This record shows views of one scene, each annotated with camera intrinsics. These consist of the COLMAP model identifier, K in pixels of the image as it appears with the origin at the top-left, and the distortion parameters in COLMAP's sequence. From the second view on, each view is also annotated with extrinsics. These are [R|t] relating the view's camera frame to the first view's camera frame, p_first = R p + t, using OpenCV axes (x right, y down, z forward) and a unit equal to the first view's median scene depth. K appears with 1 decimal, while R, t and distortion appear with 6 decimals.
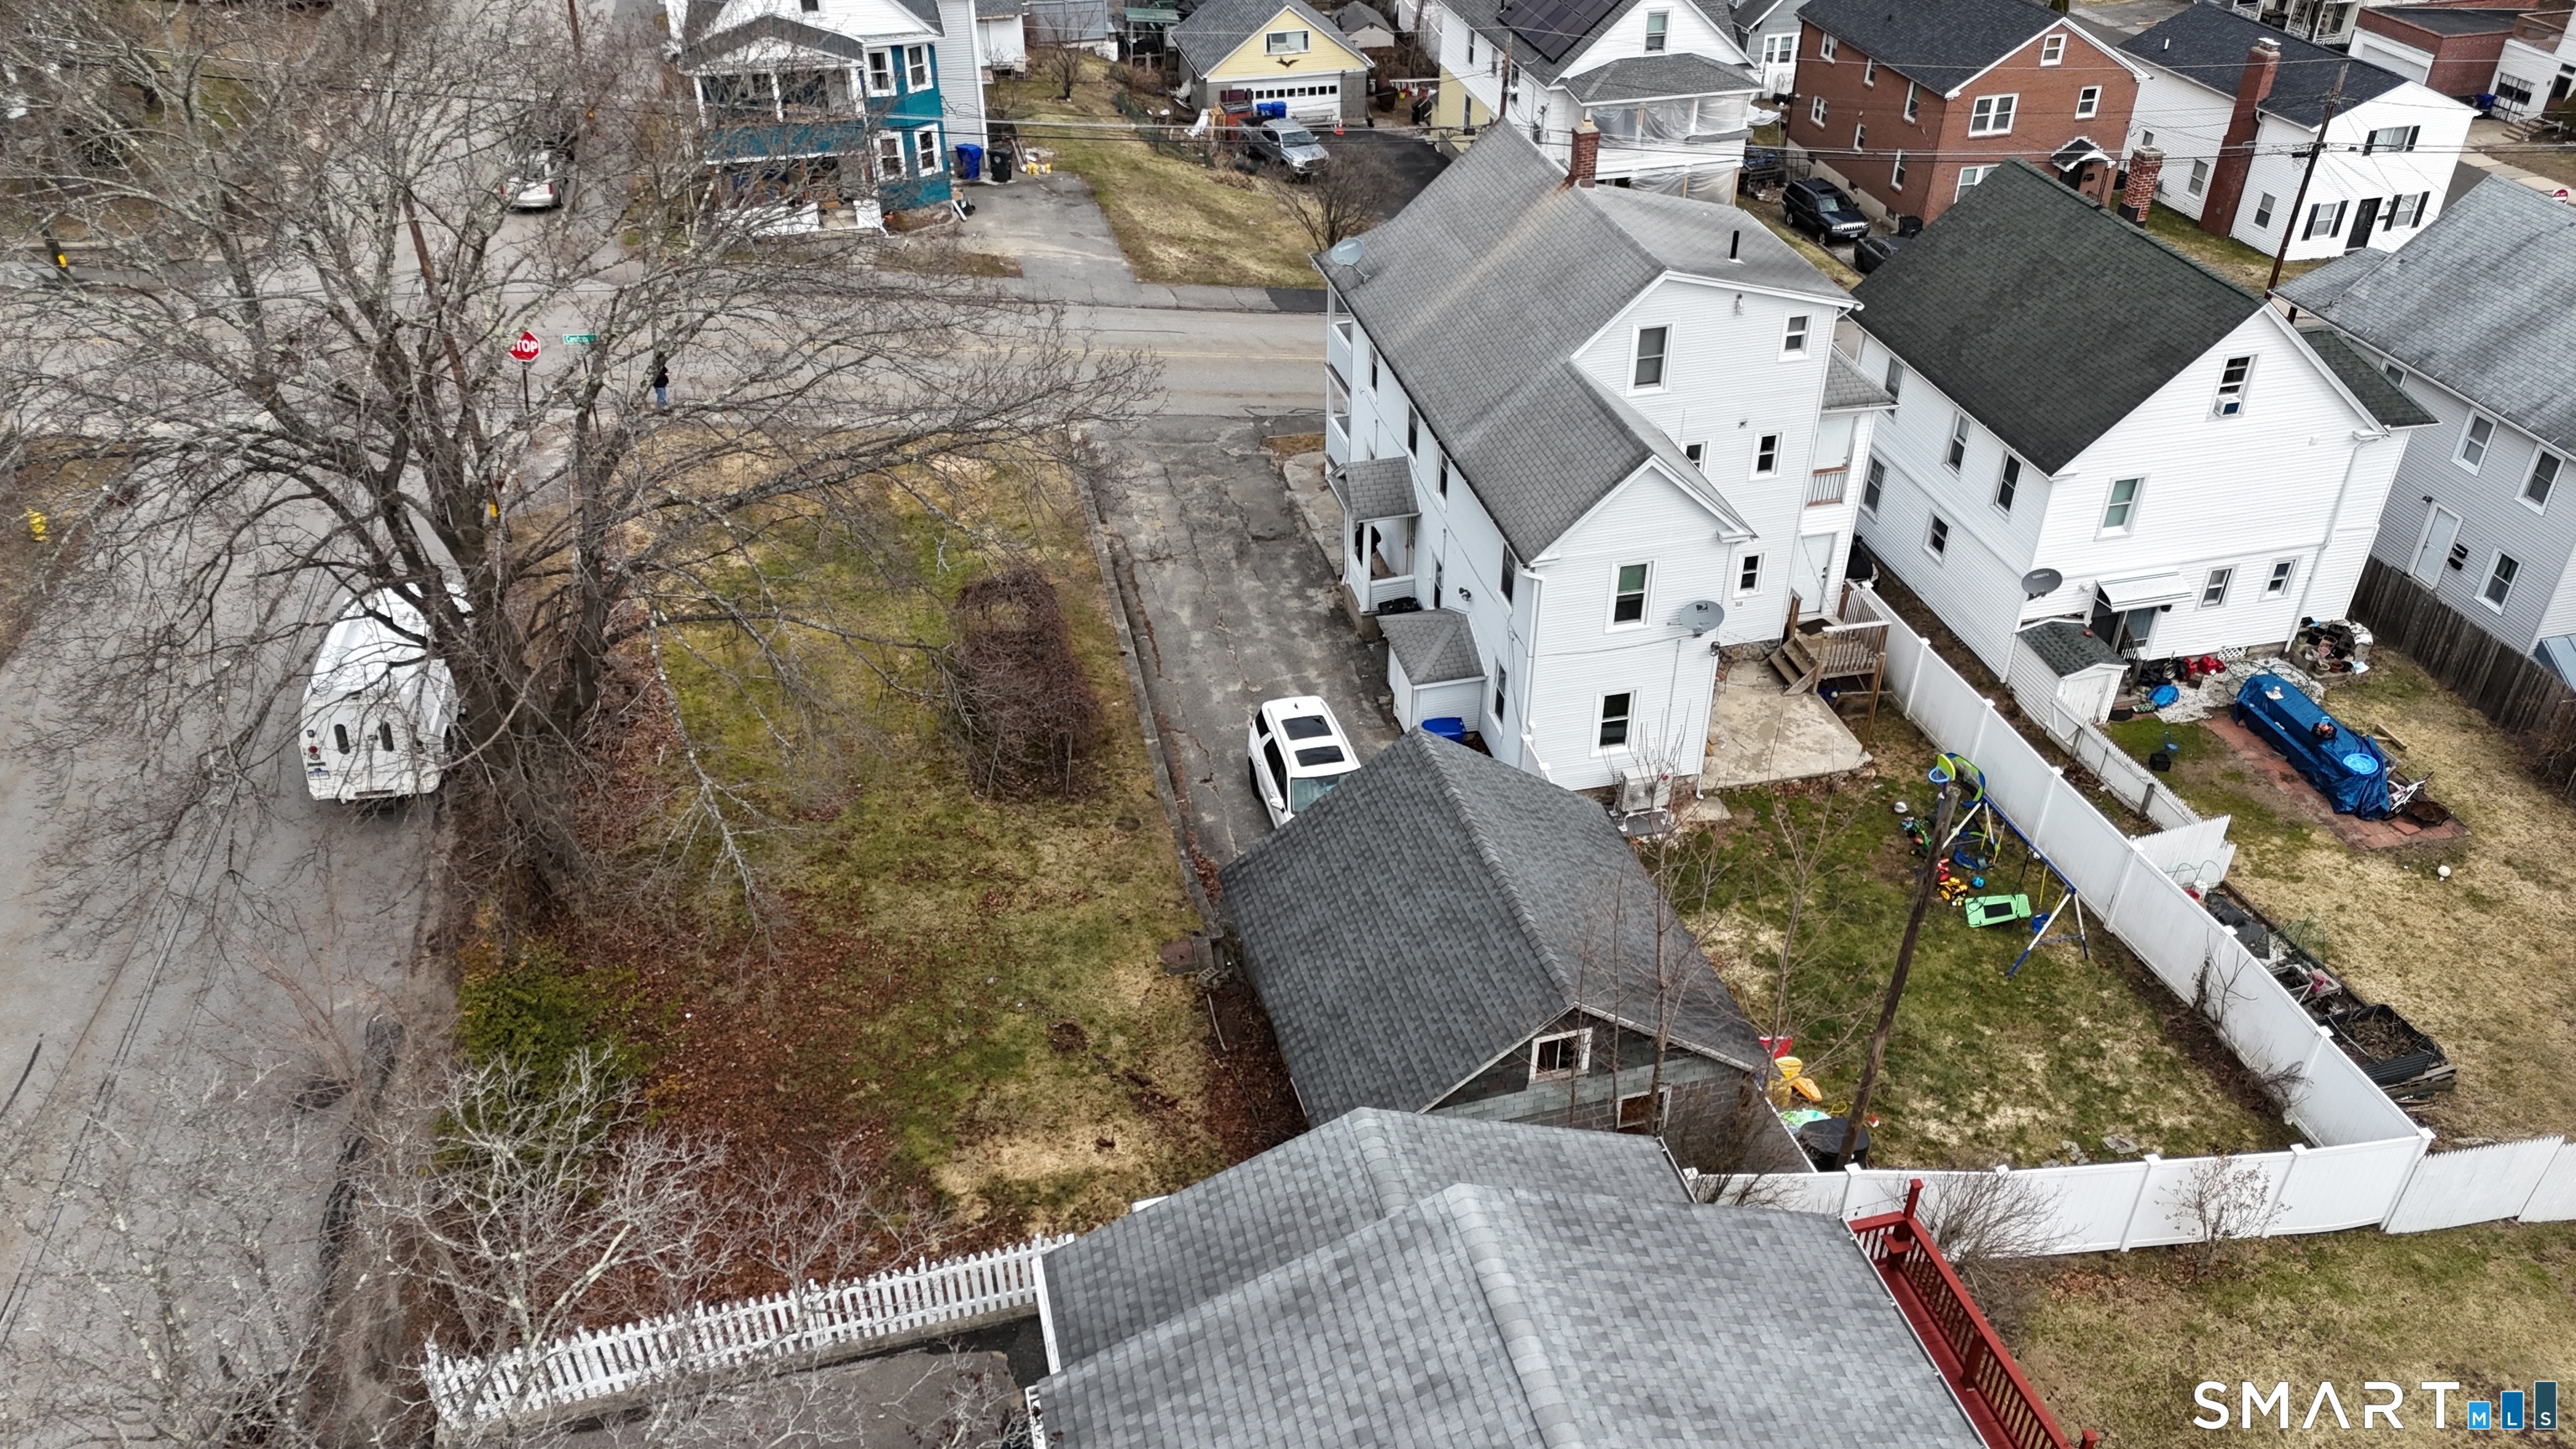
lens RADIAL K [[1881.1, 0, 1301.7], [0, 1881.1, 717.7], [0, 0, 1]] dist [0.071469, -0.057773]
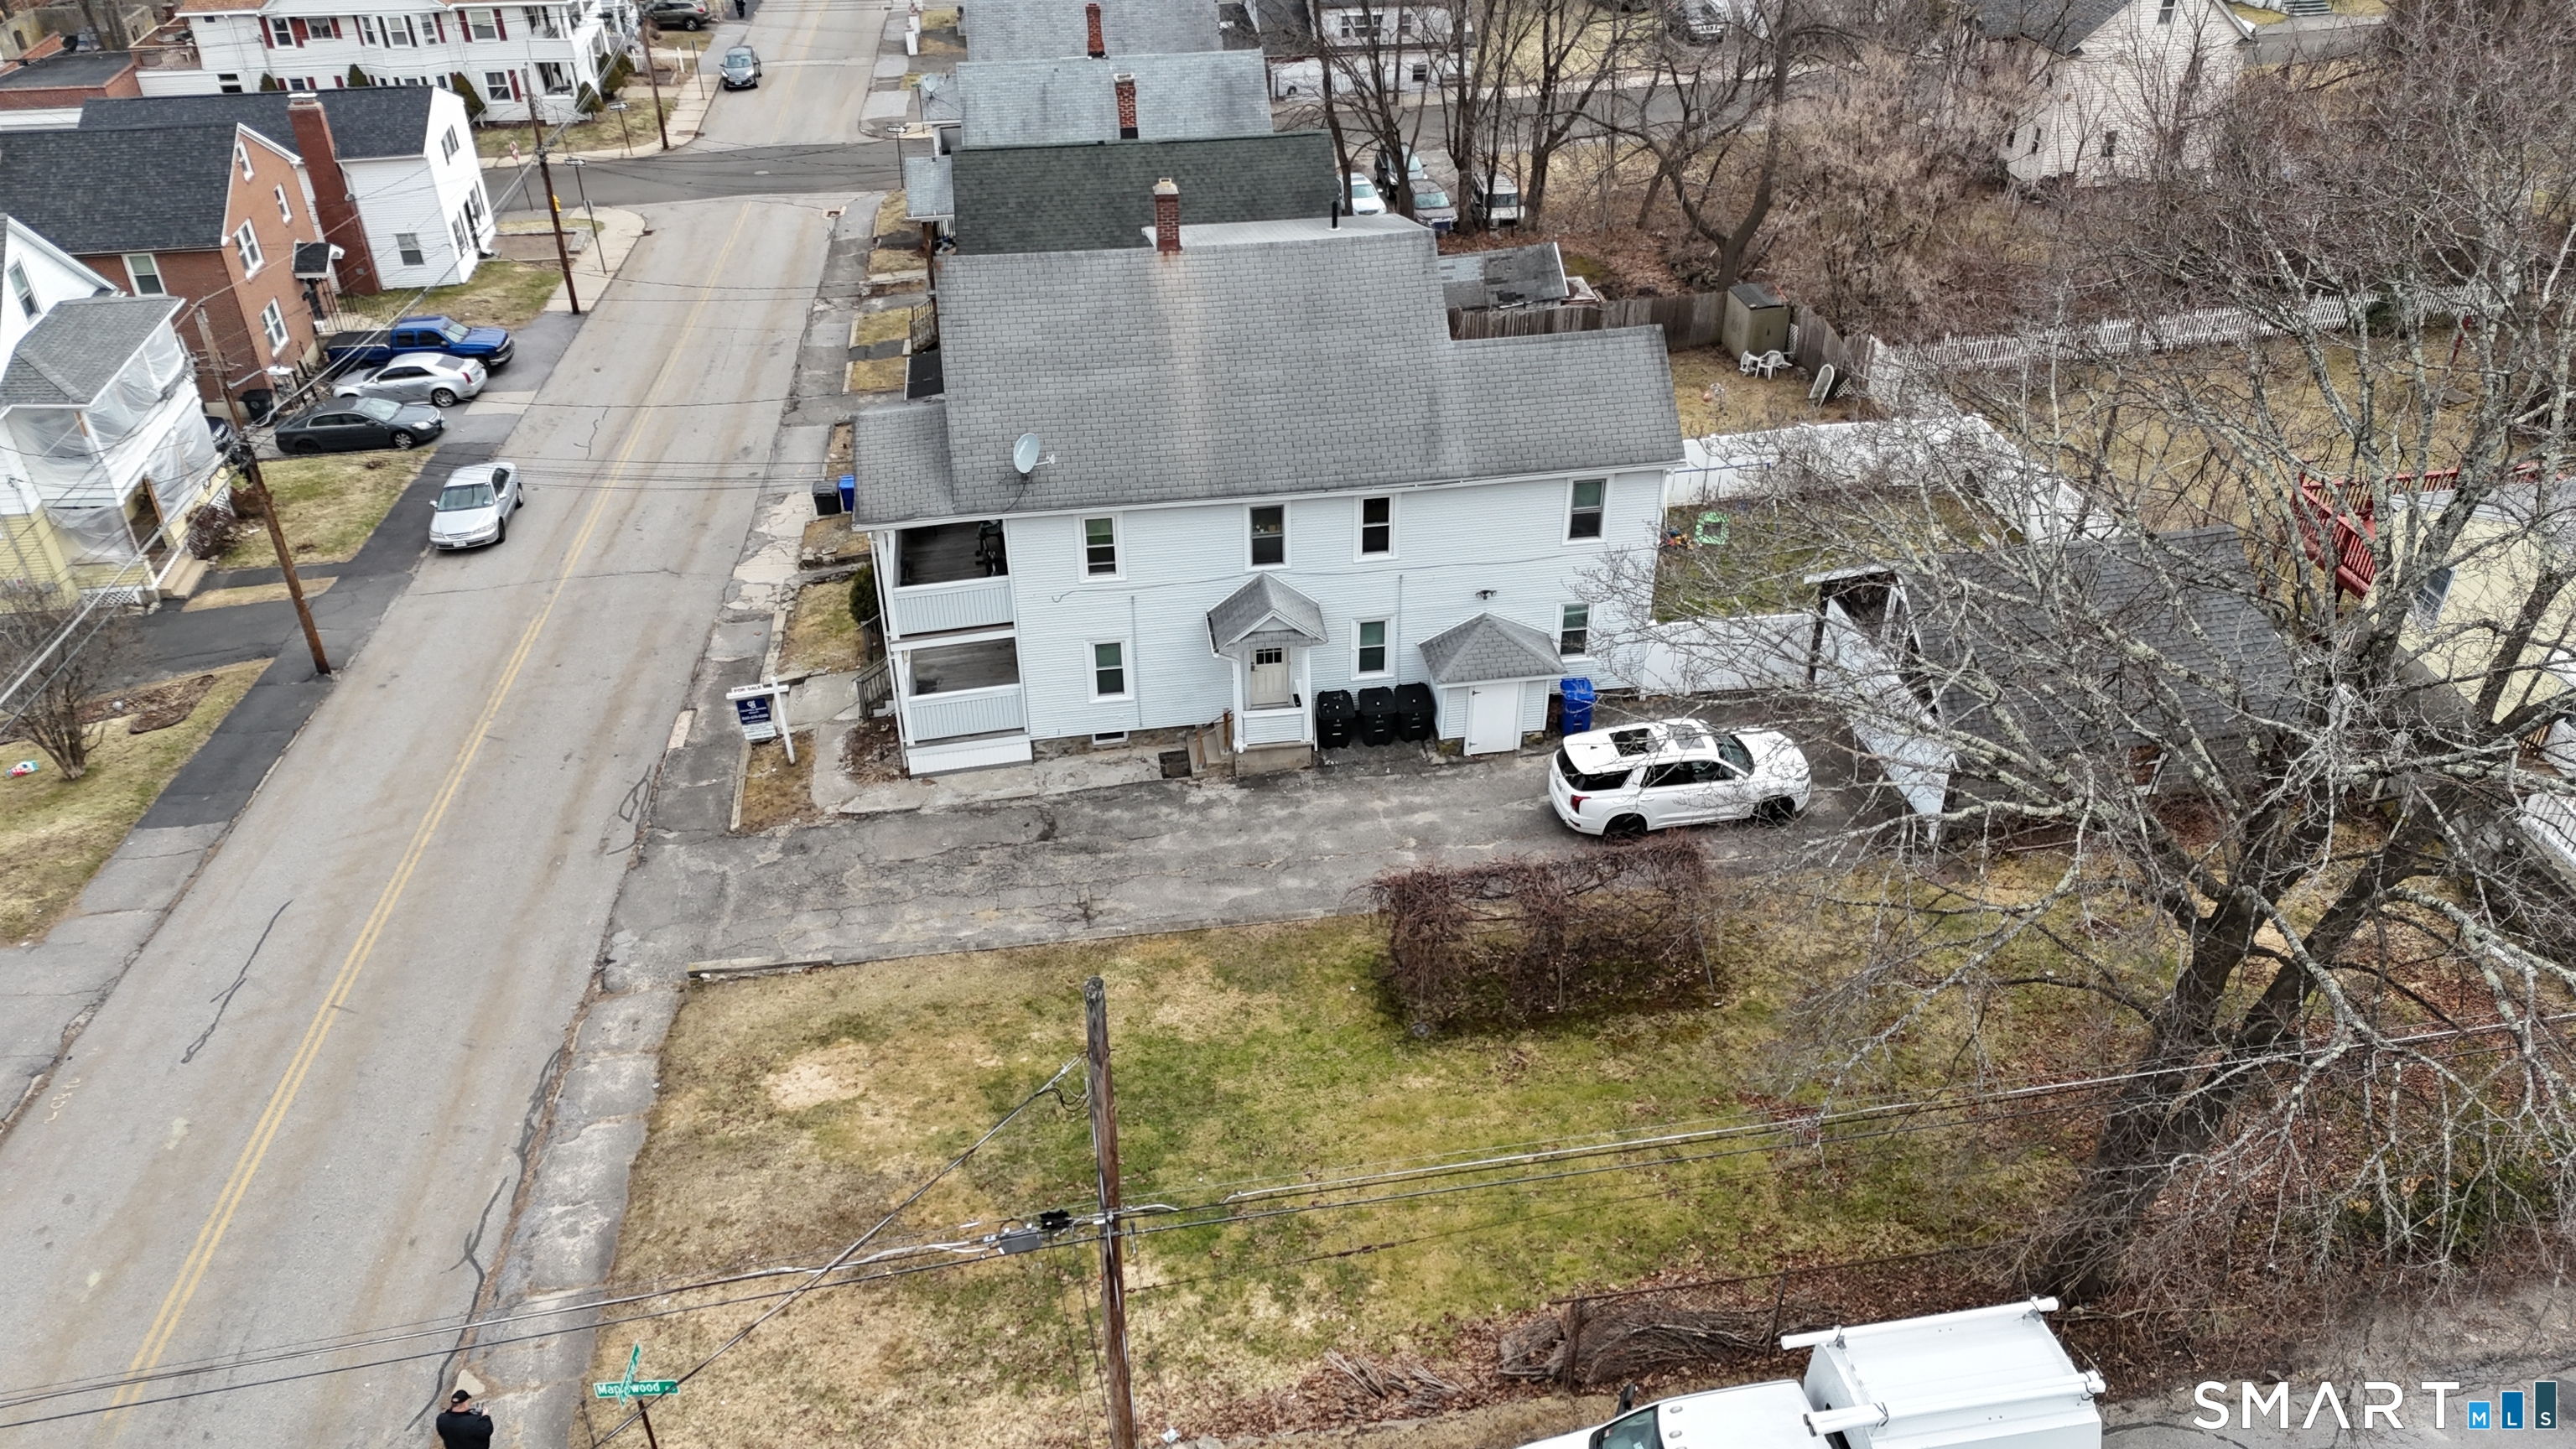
lens RADIAL K [[1881.1, 0, 1301.7], [0, 1881.1, 717.7], [0, 0, 1]] dist [0.071469, -0.057773]
pose [[0.088703, -0.555103, 0.827039, -0.714240], [0.564093, 0.712324, 0.417606, -0.447616], [-0.820933, 0.429483, 0.376314, 0.665433]]
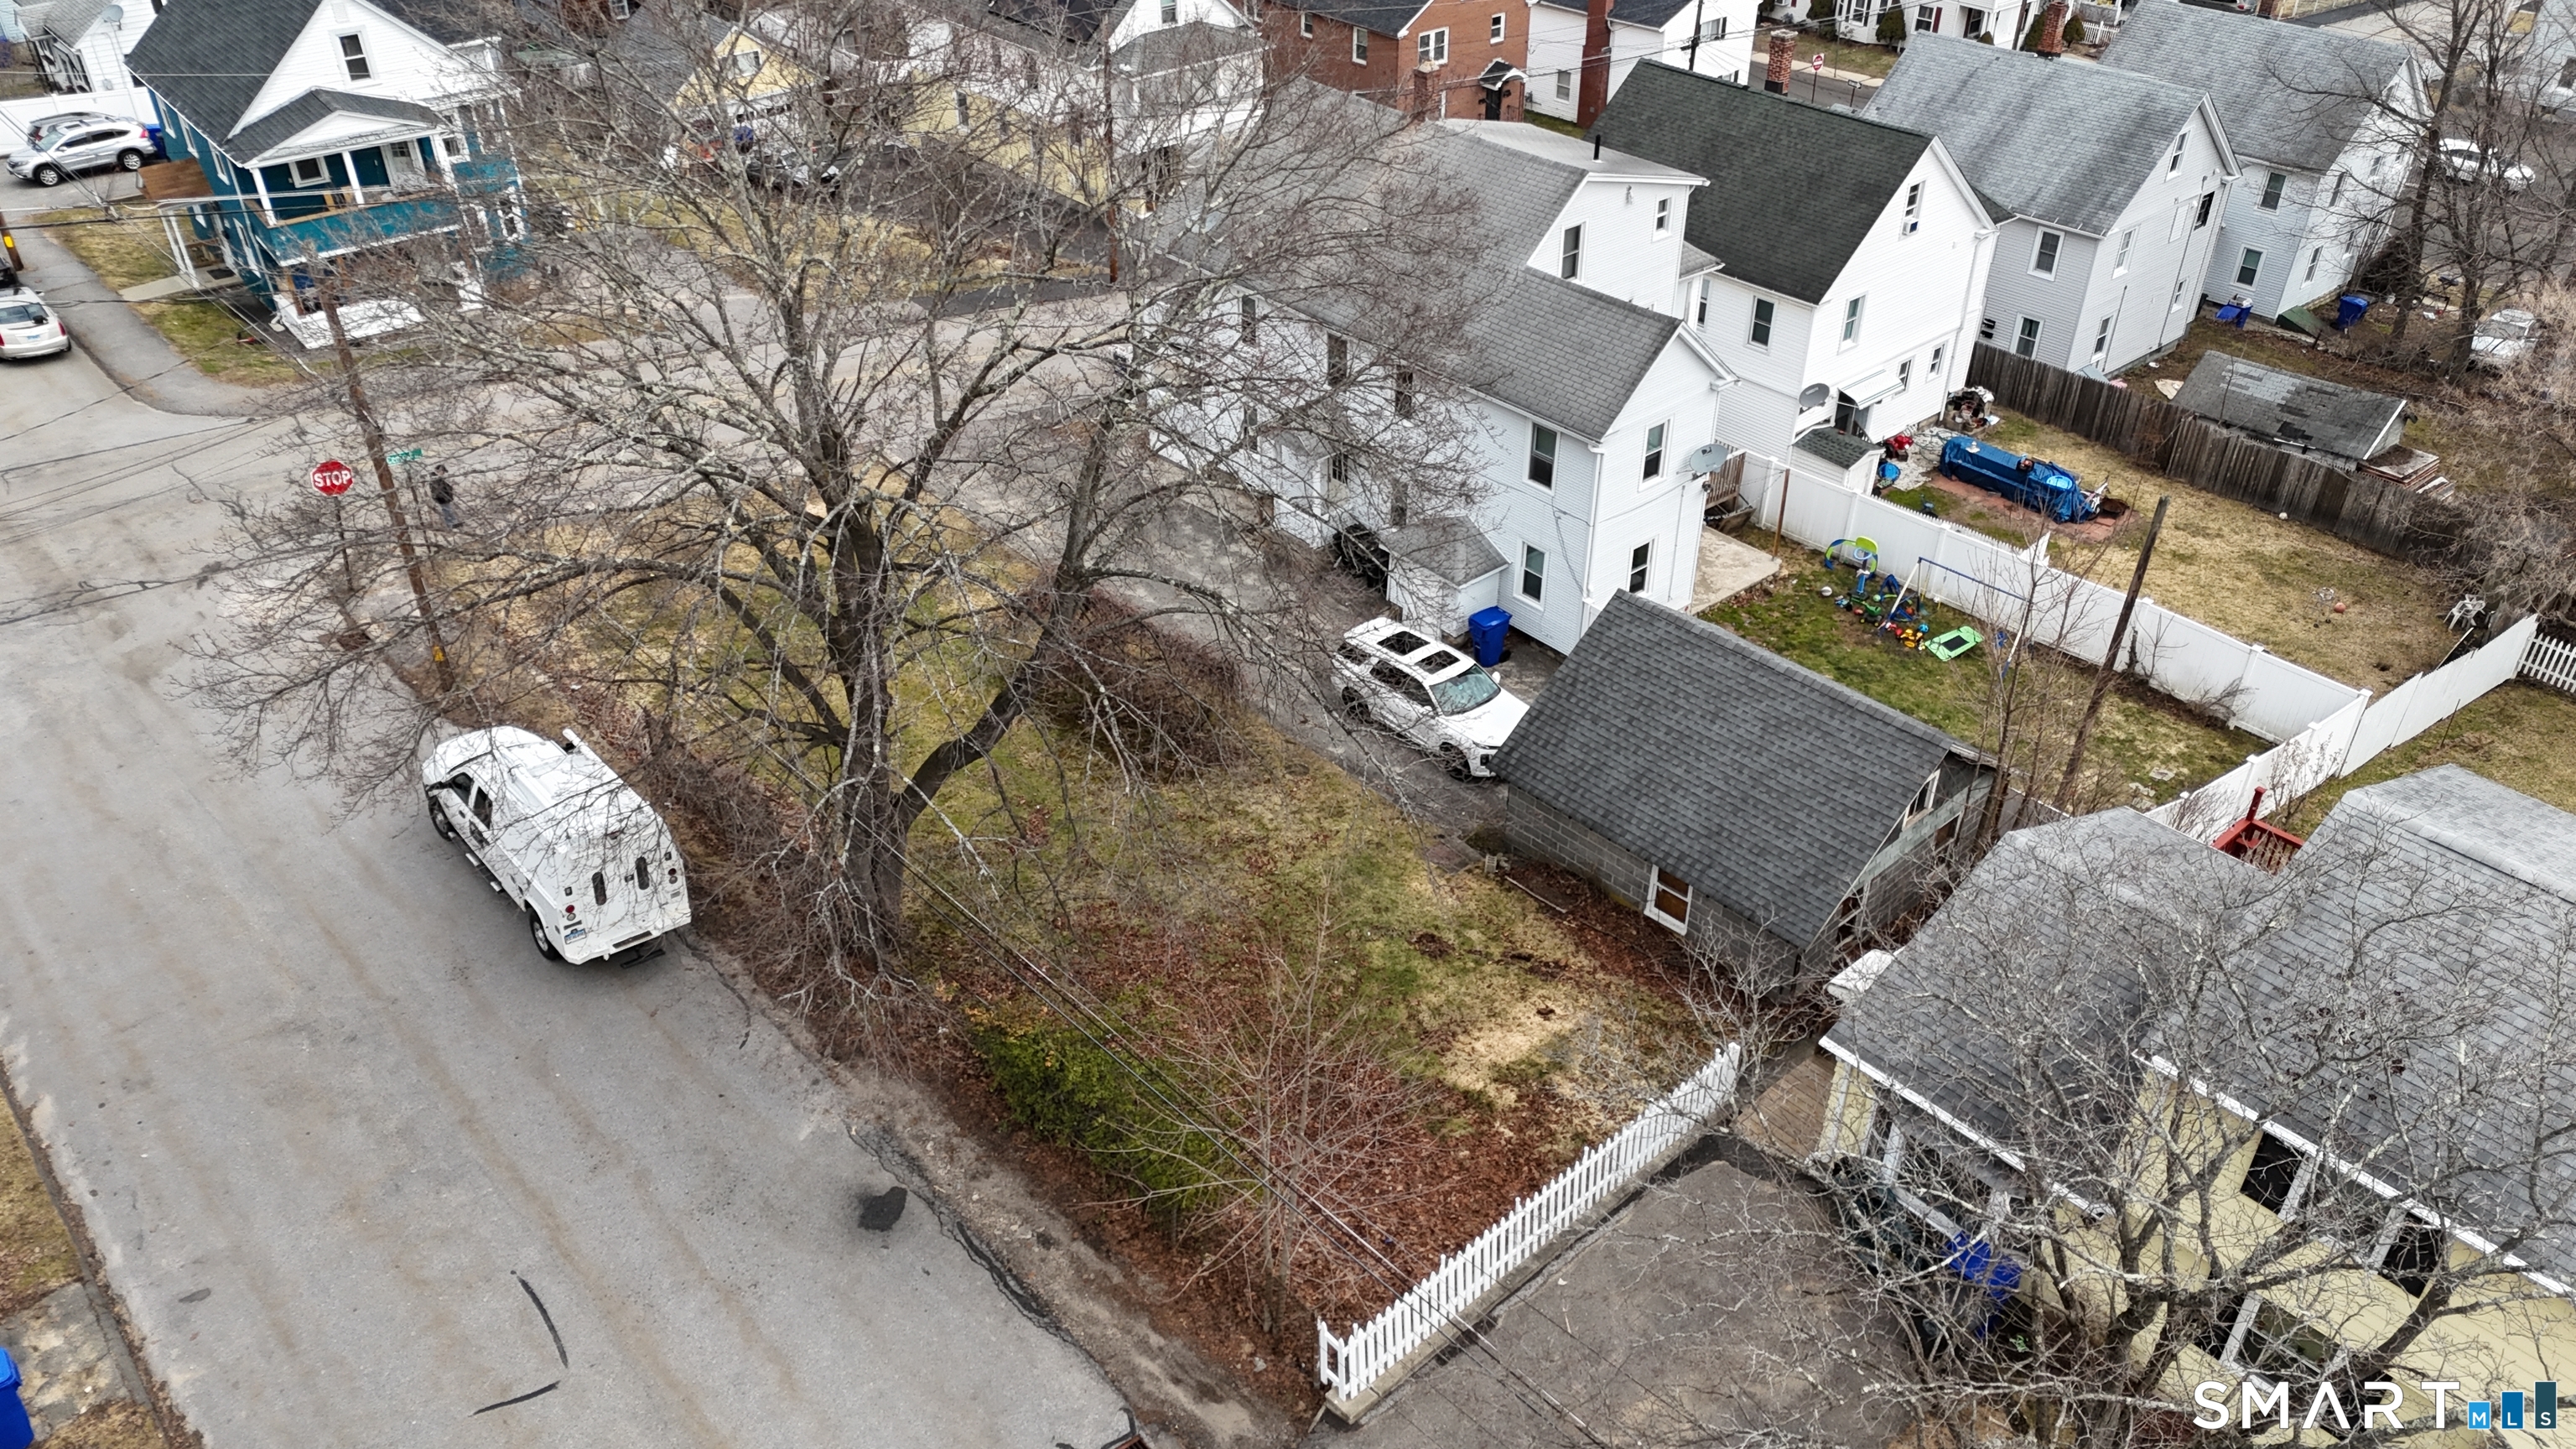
lens RADIAL K [[1881.1, 0, 1301.7], [0, 1881.1, 717.7], [0, 0, 1]] dist [0.071469, -0.057773]
pose [[0.887159, -0.258922, 0.381979, -0.408042], [0.259771, 0.964356, 0.050355, -0.019648], [-0.381402, 0.054554, 0.922798, 0.029158]]
